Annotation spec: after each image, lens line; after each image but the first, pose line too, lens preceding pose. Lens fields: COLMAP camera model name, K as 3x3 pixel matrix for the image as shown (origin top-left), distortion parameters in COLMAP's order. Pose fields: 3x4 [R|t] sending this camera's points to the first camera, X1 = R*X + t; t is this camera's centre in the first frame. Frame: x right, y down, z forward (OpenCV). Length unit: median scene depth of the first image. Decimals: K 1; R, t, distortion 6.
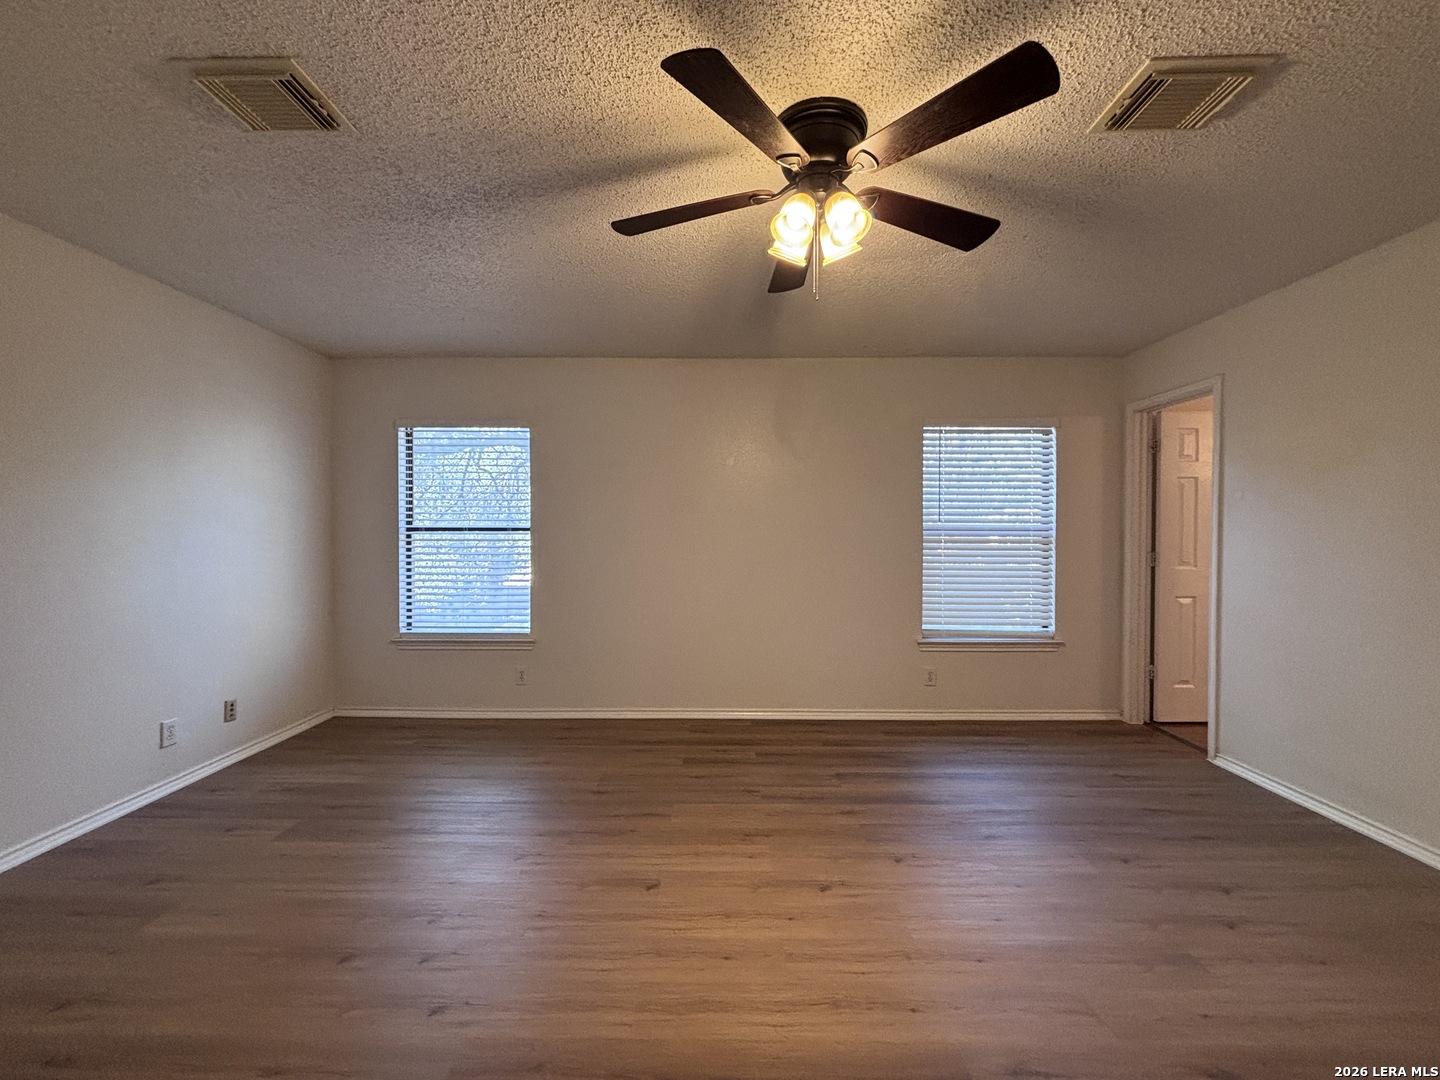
lens RADIAL K [[581.7, 0, 711.3], [0, 581.7, 535.4], [0, 0, 1]] dist [0.004670, -0.001300]
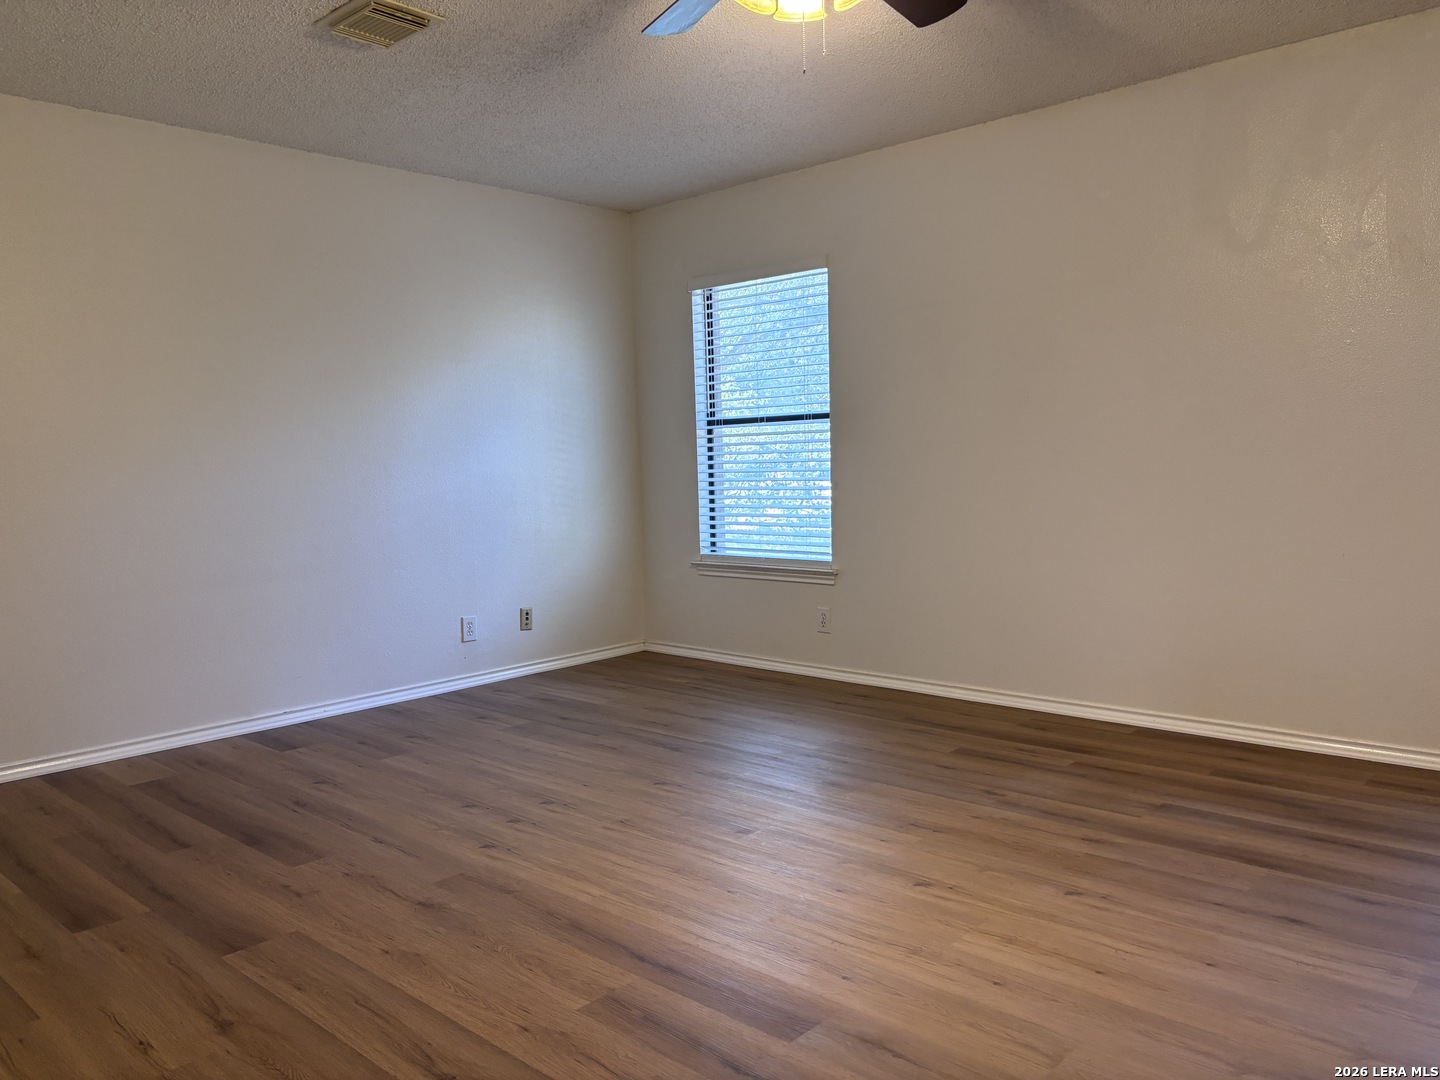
lens RADIAL K [[1089.7, 0, 716.1], [0, 1089.7, 545.4], [0, 0, 1]] dist [0.029636, -0.019270]
pose [[0.737987, 0.032693, -0.674022, 0.488088], [0.029460, 0.996313, 0.080582, 0.037203], [0.674171, -0.079325, 0.734303, -0.072651]]
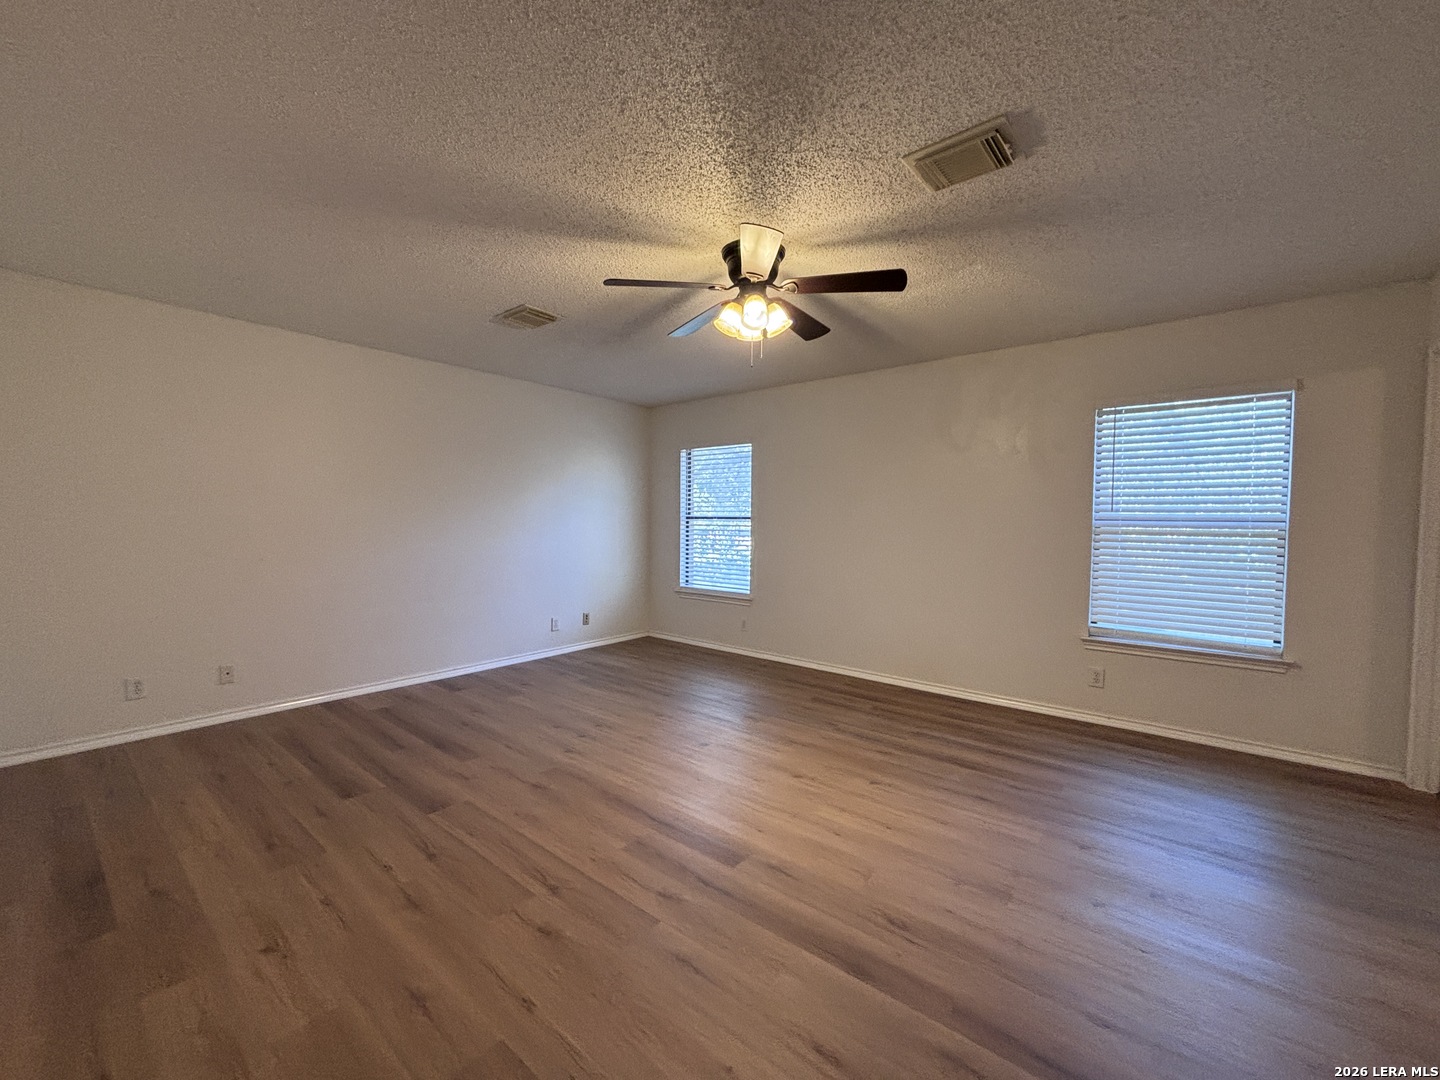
lens RADIAL K [[581.7, 0, 718.8], [0, 581.7, 537.6], [0, 0, 1]] dist [0.004670, -0.001300]
pose [[0.779166, 0.024797, -0.626327, 0.489235], [-0.008735, 0.999550, 0.028706, -0.003004], [0.626757, -0.016896, 0.779032, -0.105293]]
